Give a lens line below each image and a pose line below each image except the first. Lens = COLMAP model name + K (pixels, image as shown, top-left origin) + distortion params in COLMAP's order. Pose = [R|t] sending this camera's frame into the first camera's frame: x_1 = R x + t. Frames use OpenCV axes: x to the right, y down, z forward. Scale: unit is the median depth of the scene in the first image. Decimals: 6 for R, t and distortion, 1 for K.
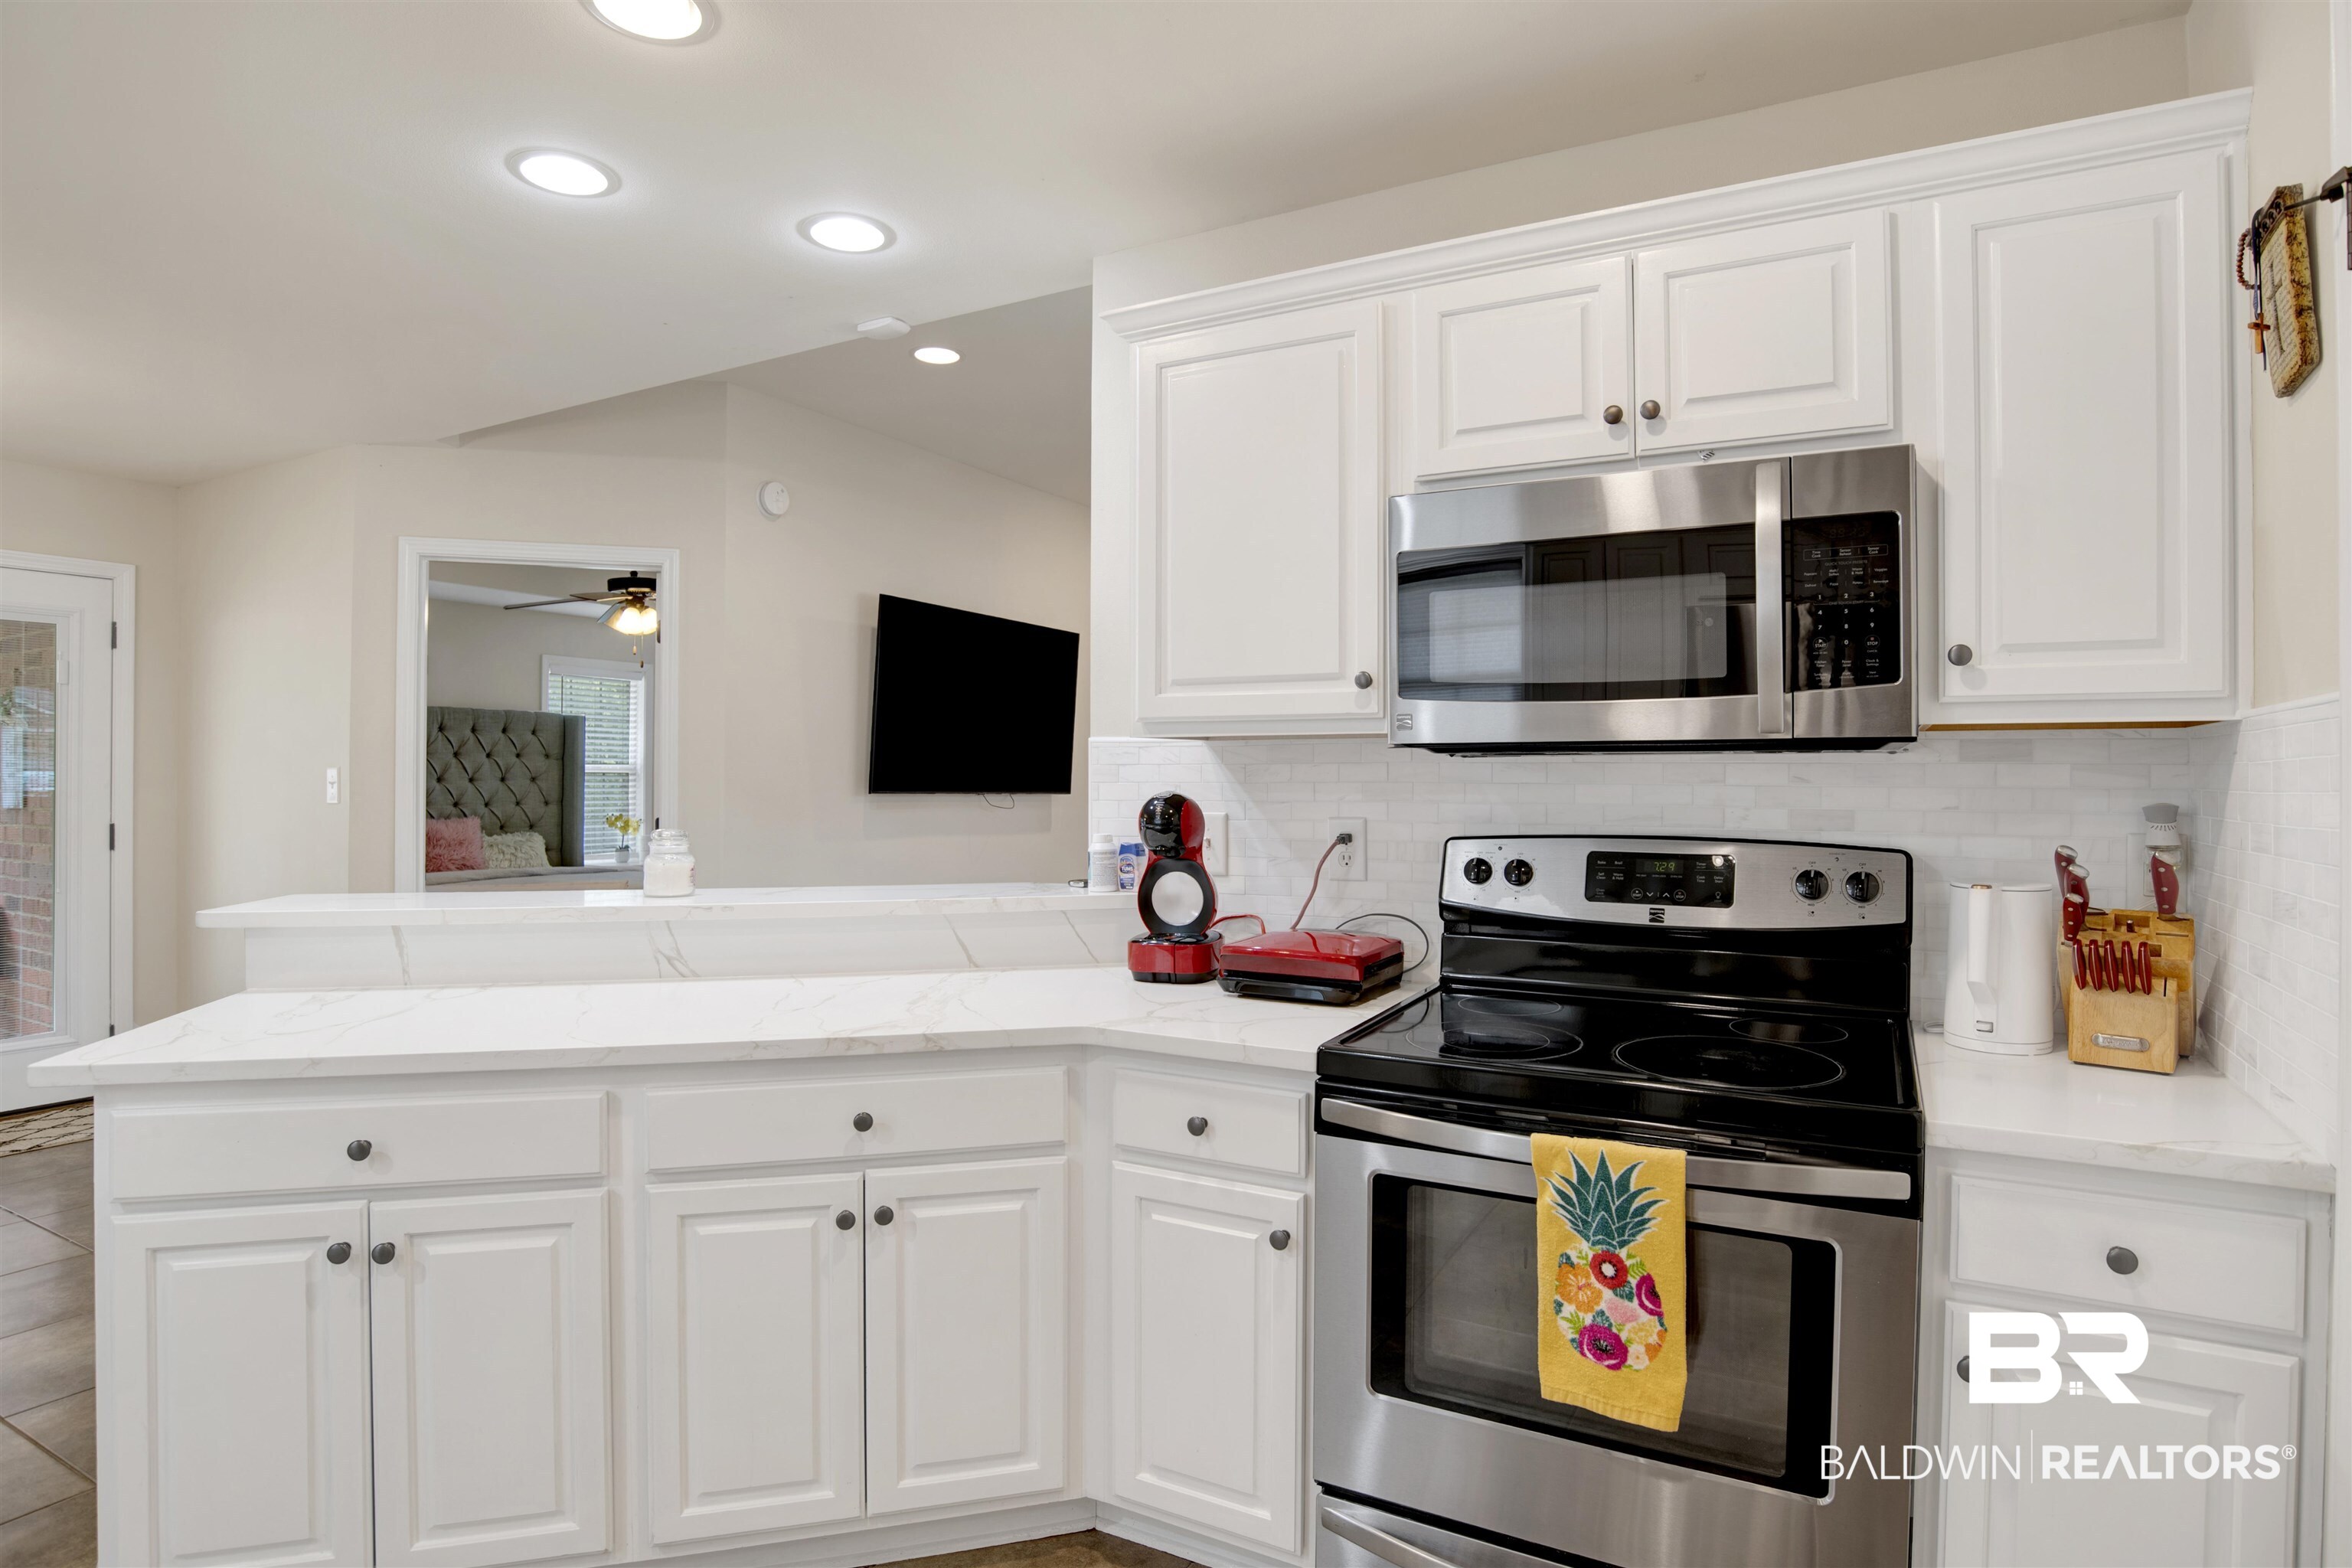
lens RADIAL K [[1239.8, 0, 1176.0], [0, 1239.8, 784.0], [0, 0, 1]] dist [-0.046092, -0.000005]
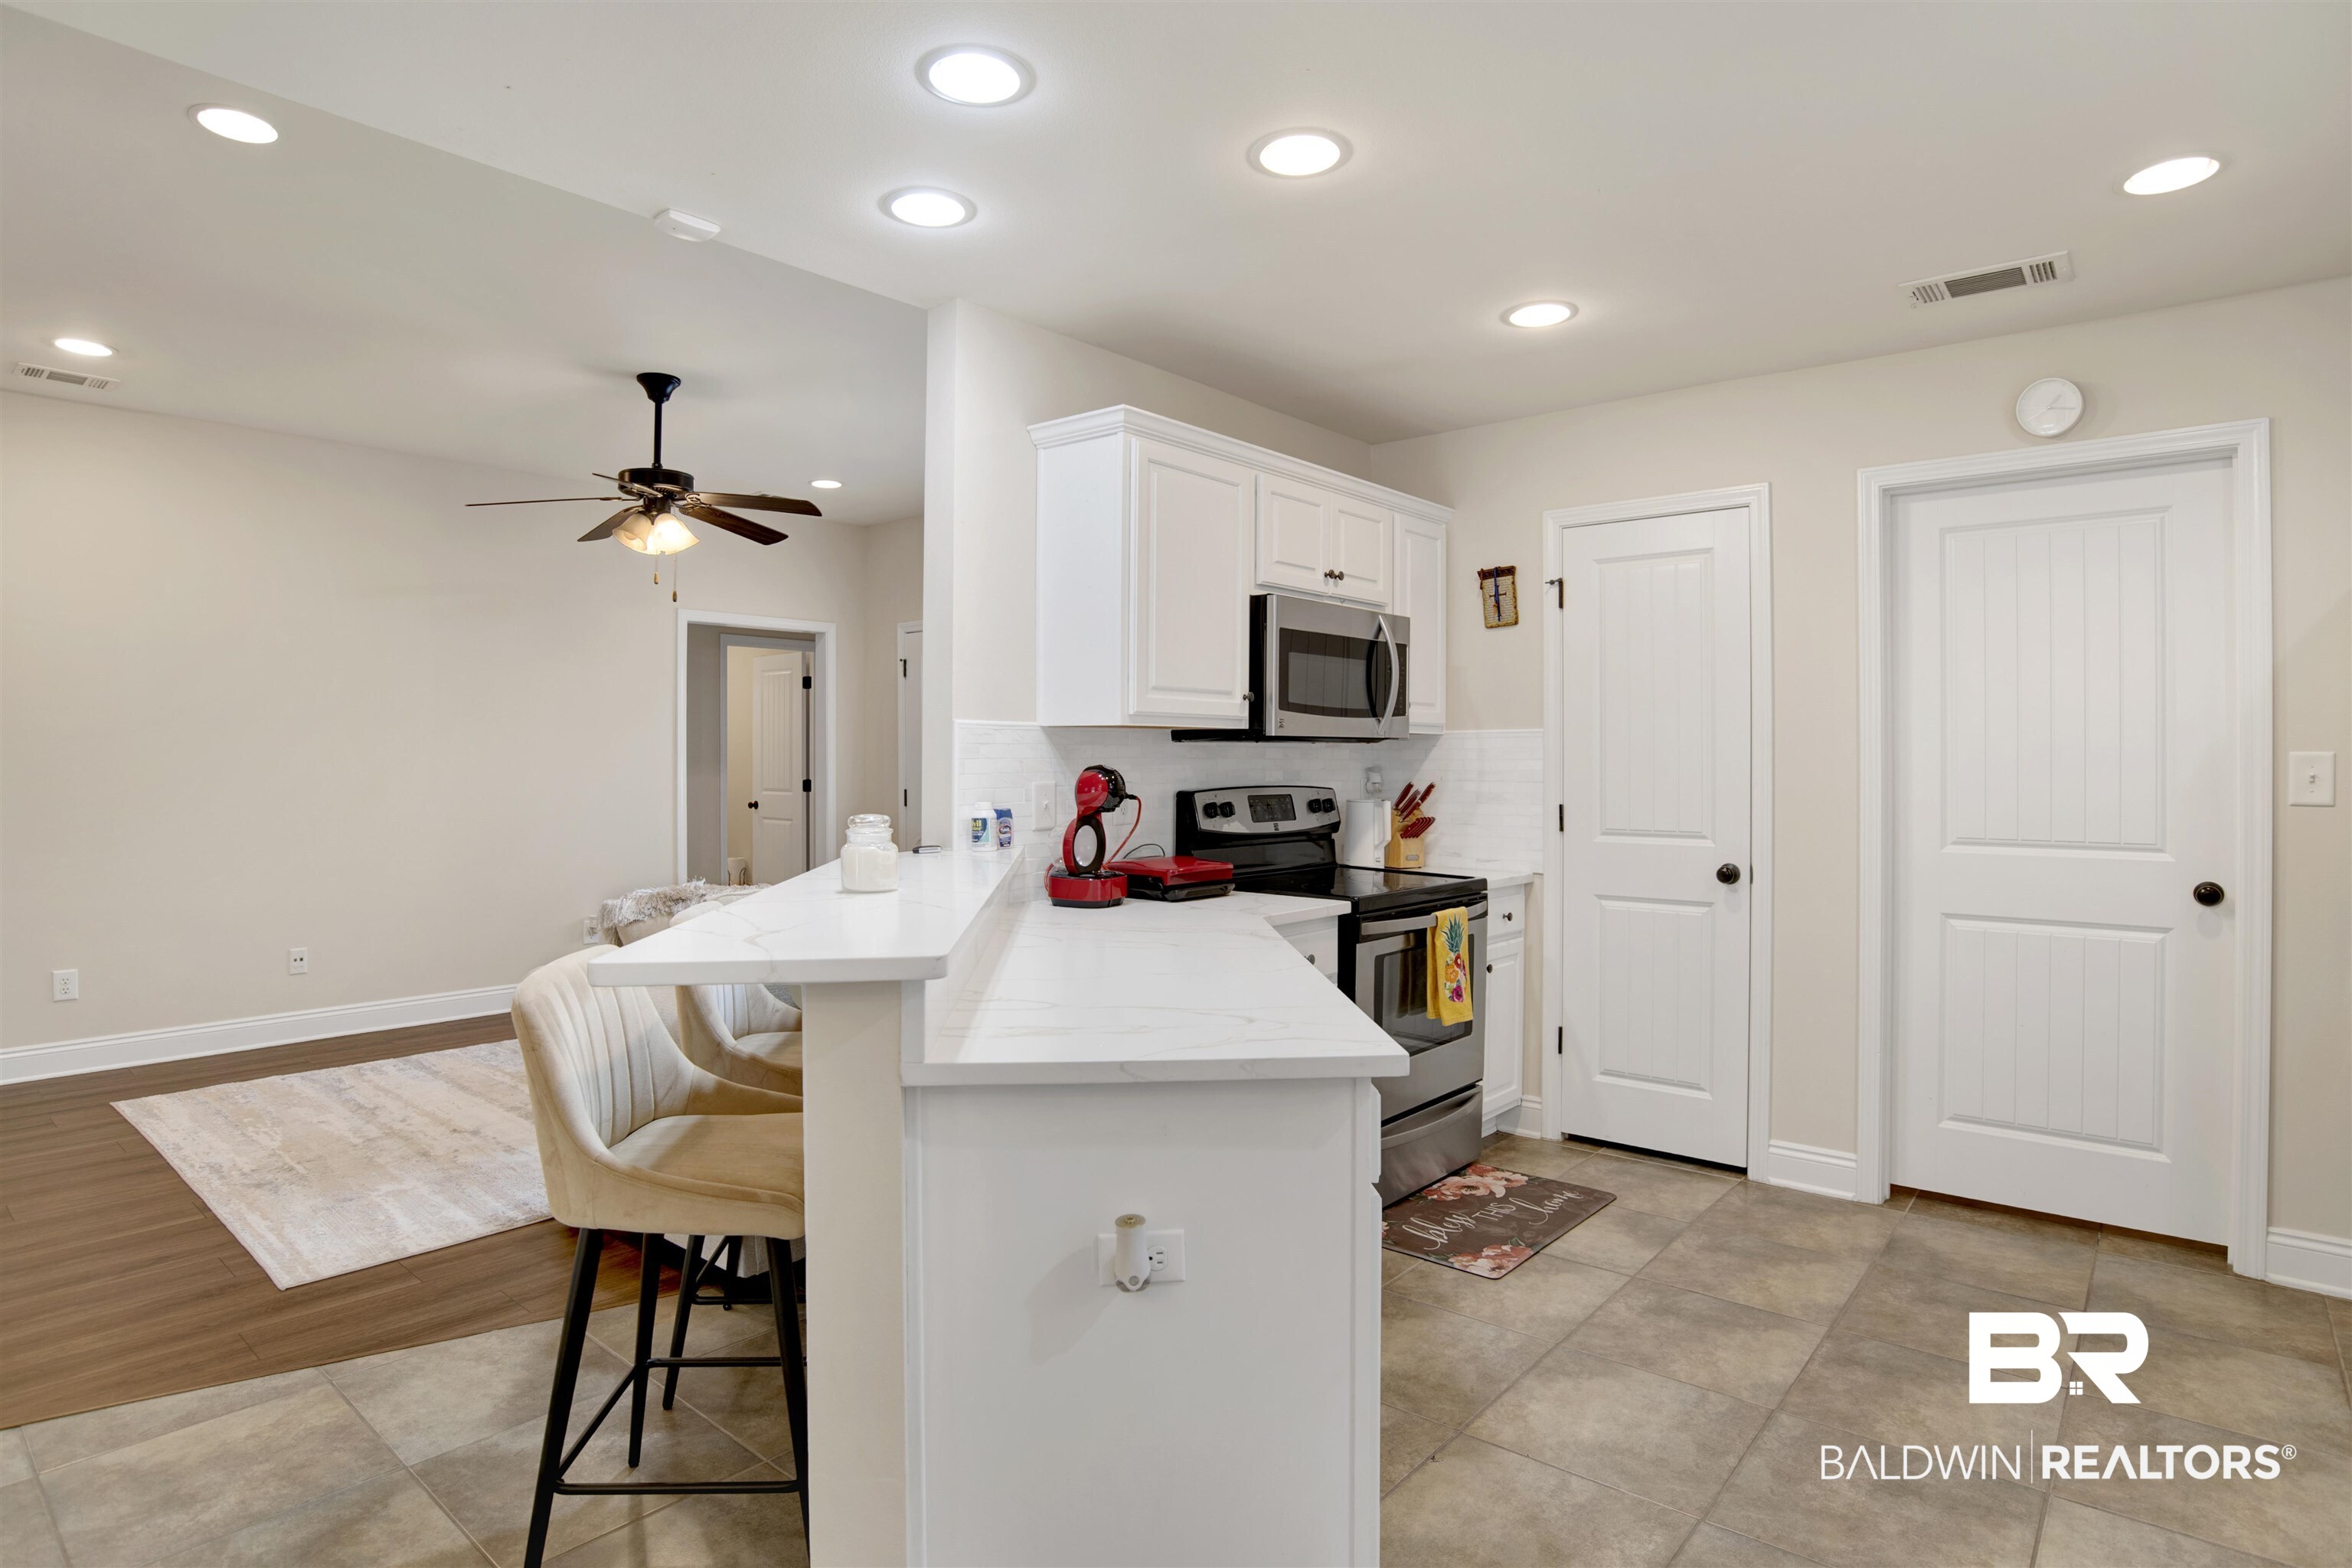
lens RADIAL K [[1239.8, 0, 1176.0], [0, 1239.8, 784.0], [0, 0, 1]] dist [-0.046092, -0.000005]
pose [[0.205414, -0.020237, 0.978466, -0.885238], [0.001109, 0.999790, 0.020445, 0.000043], [-0.978675, -0.003114, 0.205393, 0.436274]]
